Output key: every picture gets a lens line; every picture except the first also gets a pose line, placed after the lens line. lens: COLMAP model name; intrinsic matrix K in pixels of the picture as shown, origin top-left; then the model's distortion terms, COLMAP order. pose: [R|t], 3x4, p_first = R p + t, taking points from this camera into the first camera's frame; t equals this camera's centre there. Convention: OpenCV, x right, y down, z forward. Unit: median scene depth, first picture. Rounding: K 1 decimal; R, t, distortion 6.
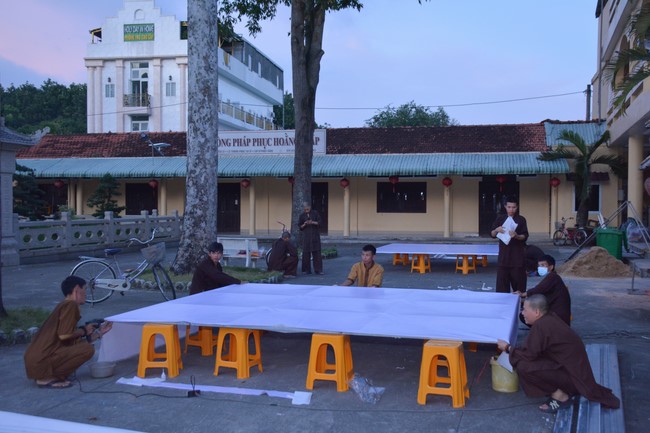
lens RADIAL K [[690.8, 0, 325.3], [0, 690.8, 215.8], [0, 0, 1]] dist [-0.002264, 0.000000]
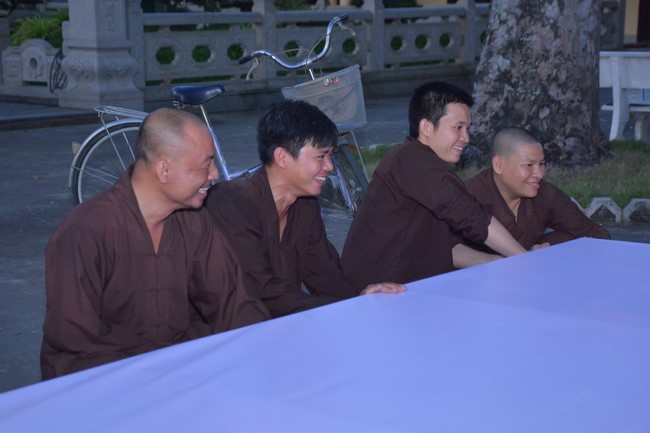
lens RADIAL K [[1374.4, 0, 324.8], [0, 1374.4, 216.1], [0, 0, 1]] dist [0.527617, 0.000000]
pose [[0.918394, 0.053058, -0.392093, -0.014778], [0.002998, 0.990007, 0.140989, 0.015020], [0.395655, -0.130659, 0.909057, 0.359404]]
